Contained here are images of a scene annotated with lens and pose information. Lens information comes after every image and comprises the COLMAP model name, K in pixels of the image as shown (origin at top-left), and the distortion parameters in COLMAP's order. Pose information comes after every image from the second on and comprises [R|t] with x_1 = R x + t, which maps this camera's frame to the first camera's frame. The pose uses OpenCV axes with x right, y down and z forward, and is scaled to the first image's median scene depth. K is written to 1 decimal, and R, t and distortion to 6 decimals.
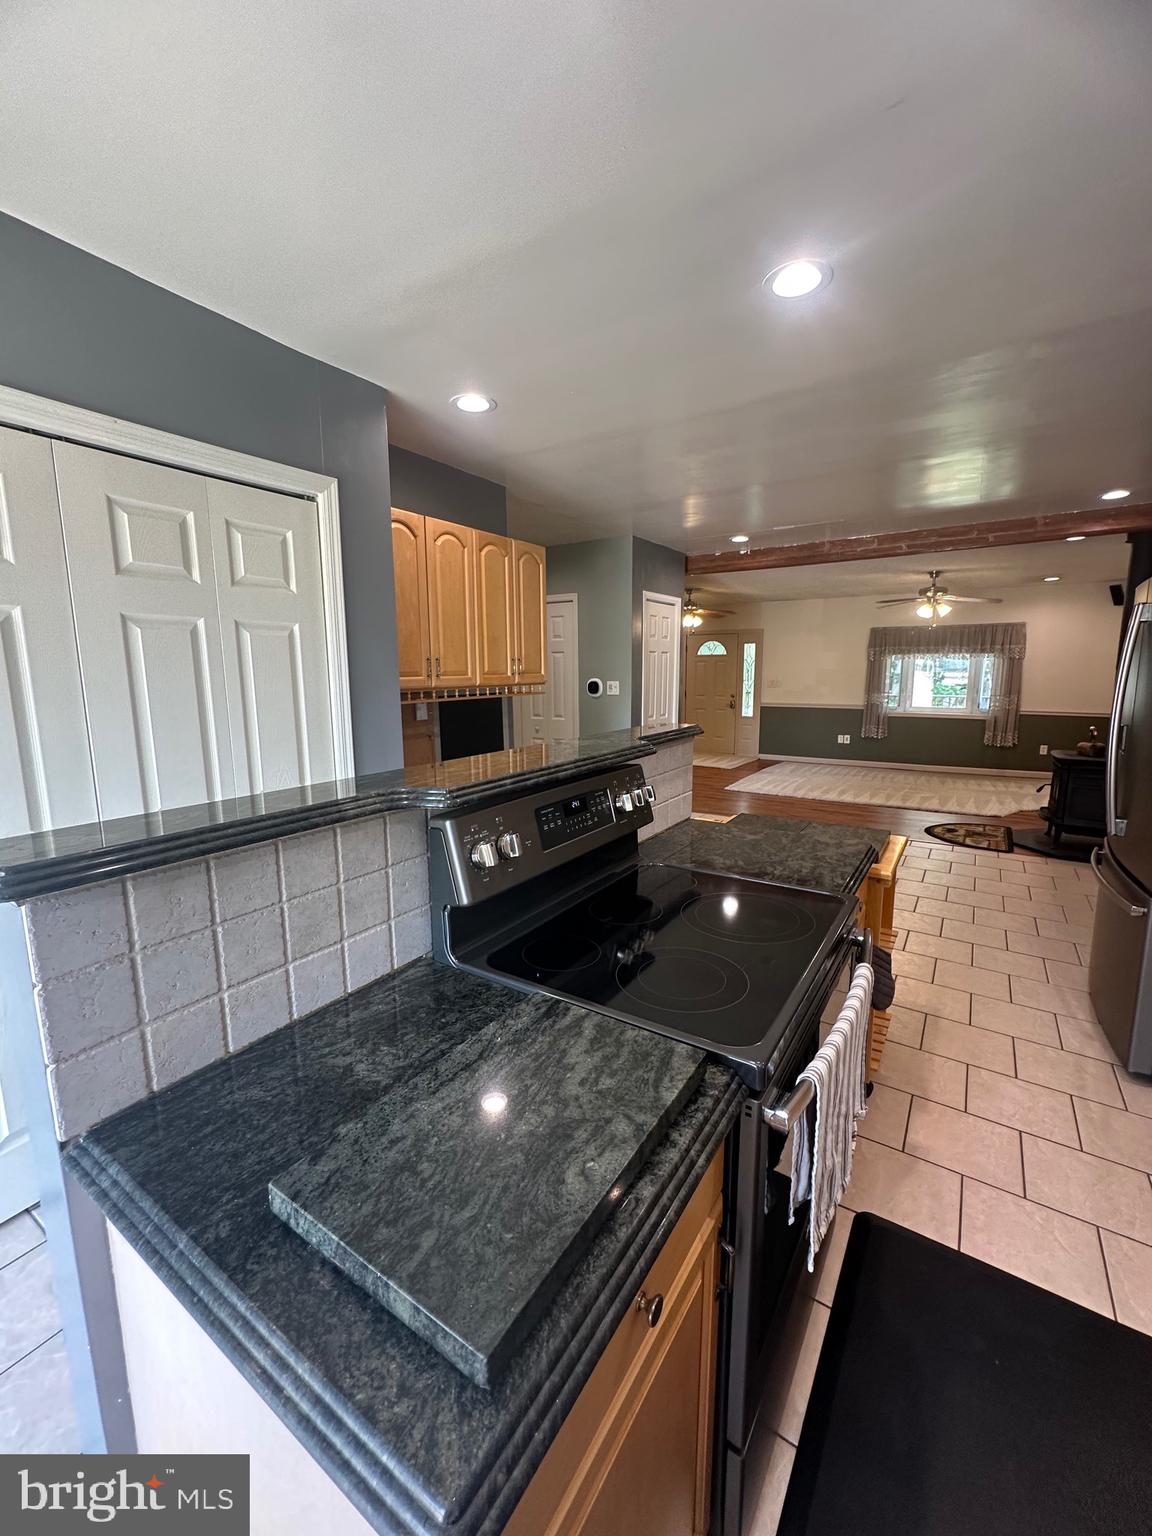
lens RADIAL K [[617.4, 0, 573.3], [0, 617.4, 767.4], [0, 0, 1]] dist [-0.003996, 0.001086]
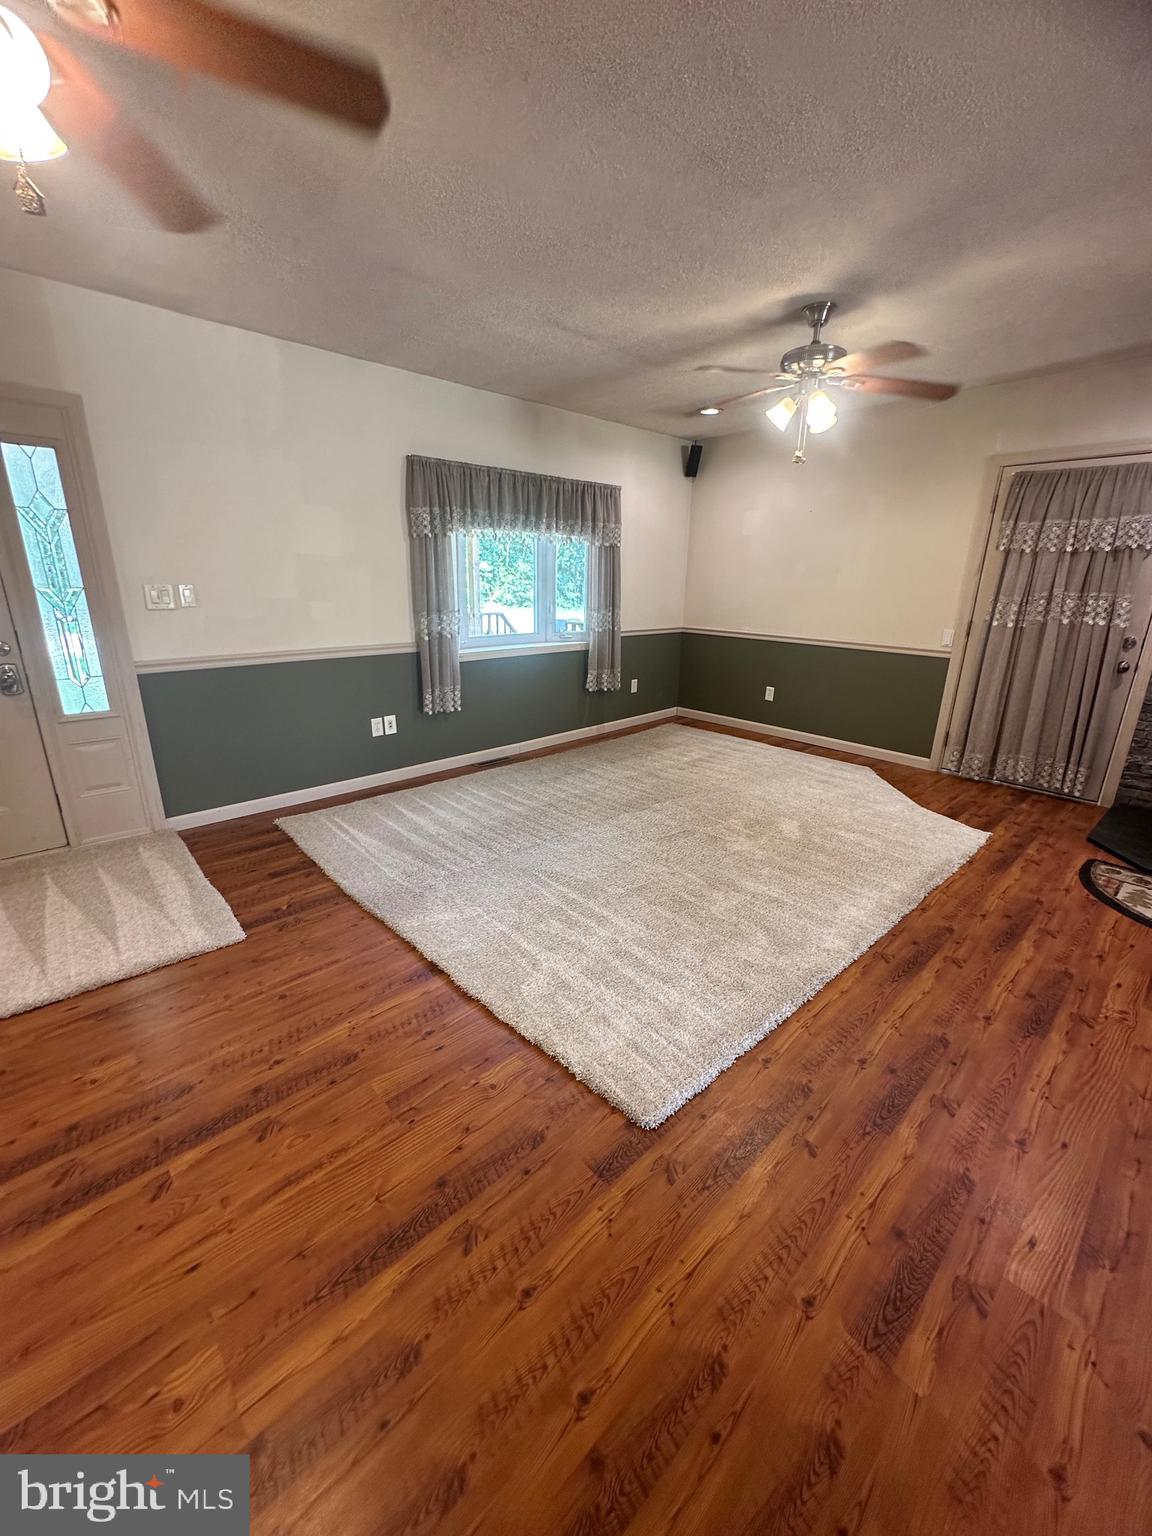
lens RADIAL K [[617.4, 0, 576.7], [0, 617.4, 766.5], [0, 0, 1]] dist [-0.003996, 0.001086]
pose [[0.240324, -0.277315, 0.930237, 0.063145], [0.139311, 0.958255, 0.249678, -0.111307], [-0.960644, 0.069589, 0.268925, 0.782486]]
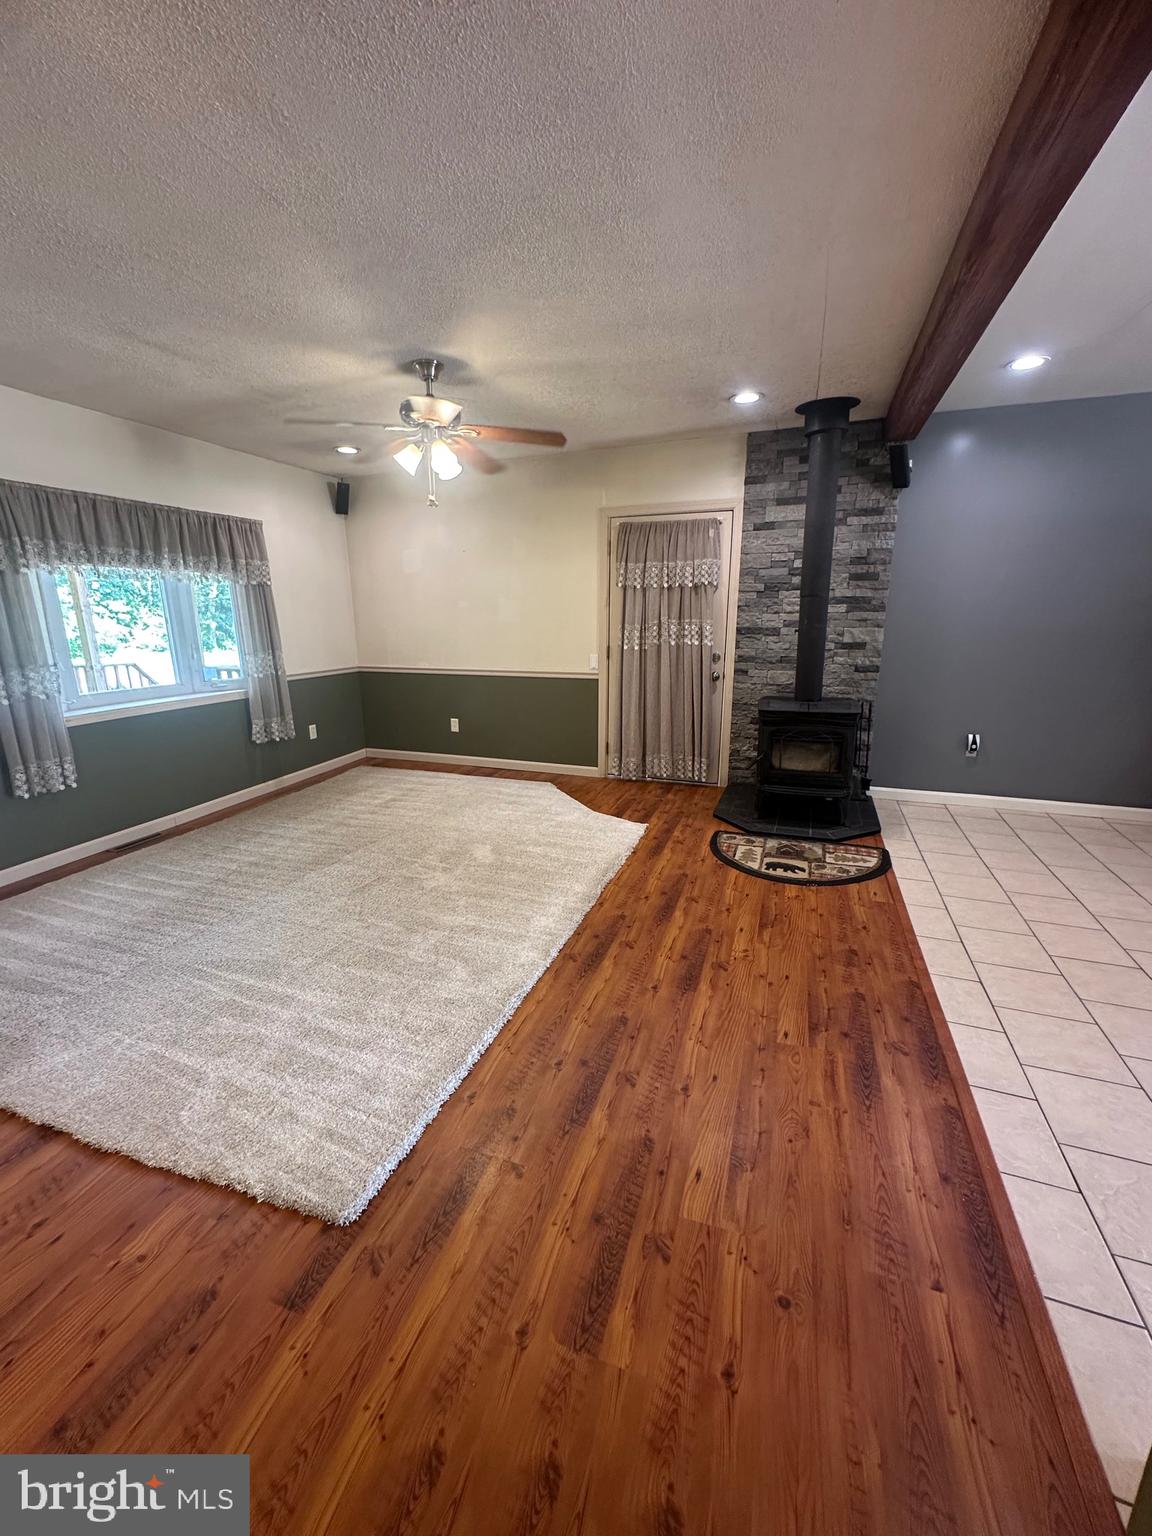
lens RADIAL K [[617.4, 0, 578.6], [0, 617.4, 766.6], [0, 0, 1]] dist [-0.003996, 0.001086]
pose [[-0.236345, -0.228582, 0.944400, 0.066533], [0.165899, 0.948172, 0.271013, -0.110019], [-0.957402, 0.220727, -0.186175, 0.762650]]
